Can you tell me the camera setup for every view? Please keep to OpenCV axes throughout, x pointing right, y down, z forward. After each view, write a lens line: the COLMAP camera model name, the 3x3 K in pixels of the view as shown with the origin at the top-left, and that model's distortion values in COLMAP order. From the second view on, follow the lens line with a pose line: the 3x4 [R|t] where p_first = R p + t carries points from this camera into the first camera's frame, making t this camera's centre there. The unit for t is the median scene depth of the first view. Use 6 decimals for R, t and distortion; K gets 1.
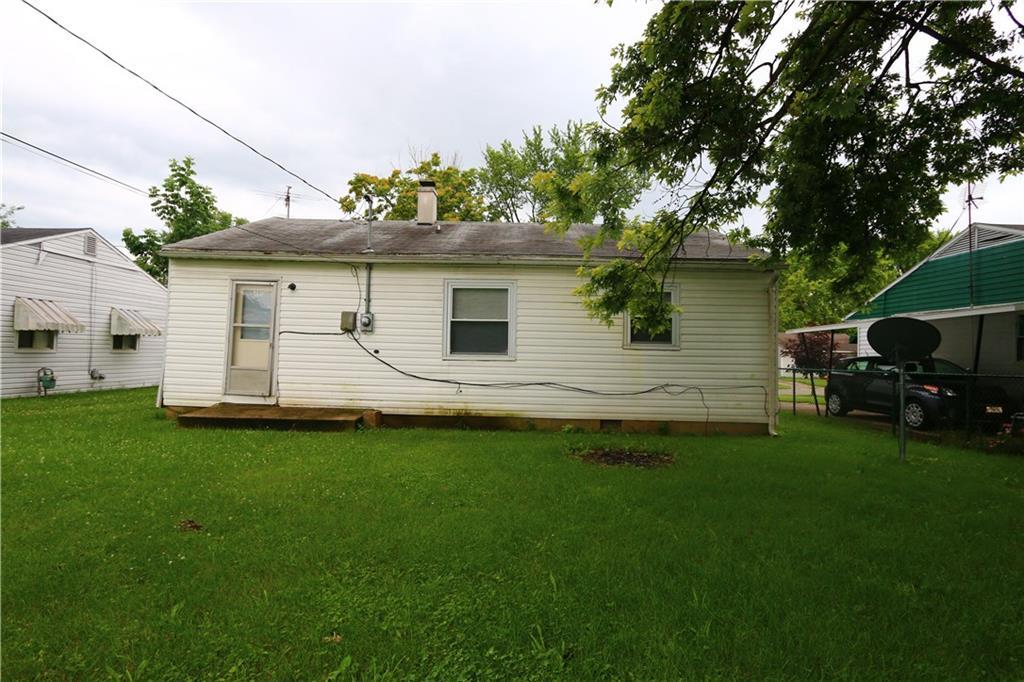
lens RADIAL K [[474.0, 0, 512.0], [0, 474.0, 341.0], [0, 0, 1]] dist [-0.000107, 0.000113]
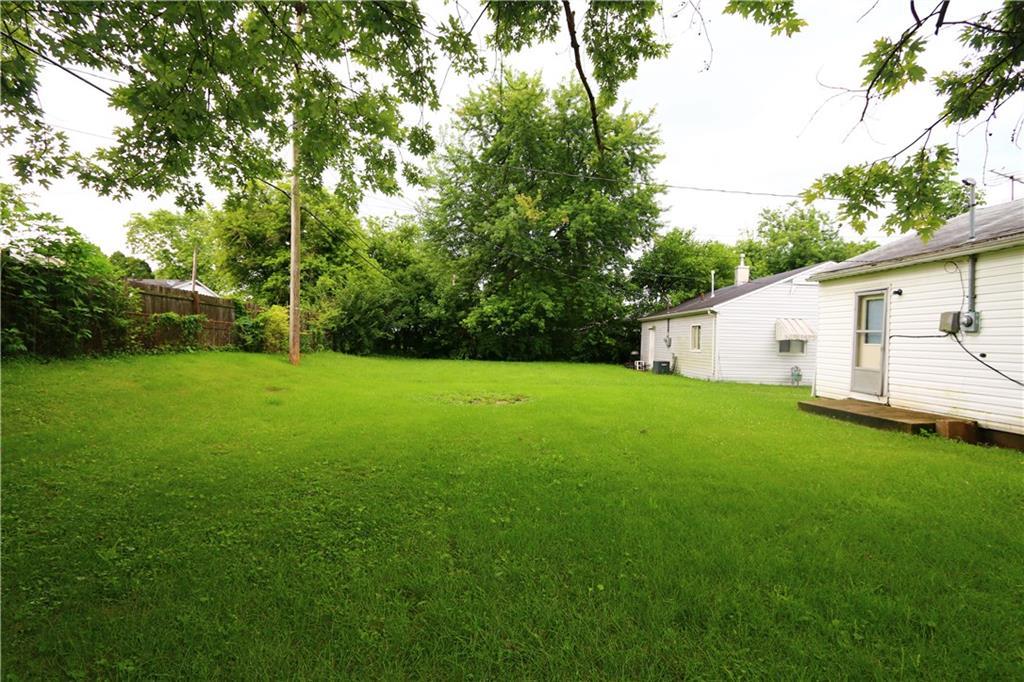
lens RADIAL K [[474.0, 0, 512.0], [0, 474.0, 341.0], [0, 0, 1]] dist [-0.000107, 0.000113]
pose [[0.048358, -0.022718, -0.998572, 0.530311], [0.003903, 0.999738, -0.022555, 0.012300], [0.998822, -0.002807, 0.048434, 0.104208]]
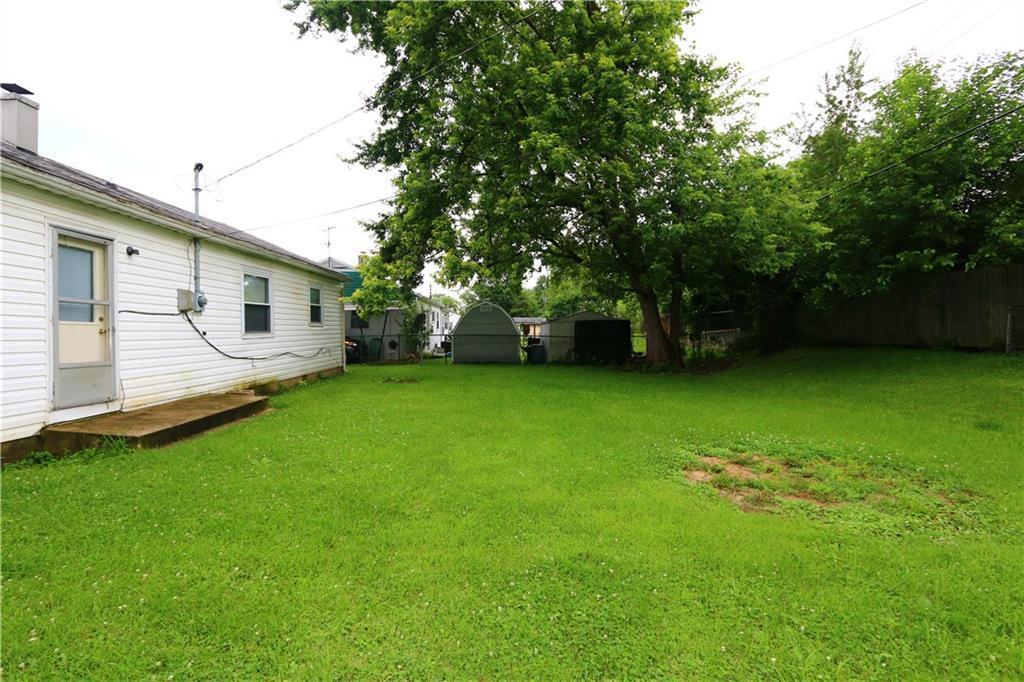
lens RADIAL K [[474.0, 0, 512.0], [0, 474.0, 341.0], [0, 0, 1]] dist [-0.000107, 0.000113]
pose [[-0.056378, -0.048826, 0.997215, -1.262737], [-0.007647, 0.998795, 0.048471, -0.012879], [-0.998380, -0.004893, -0.056684, 0.436353]]
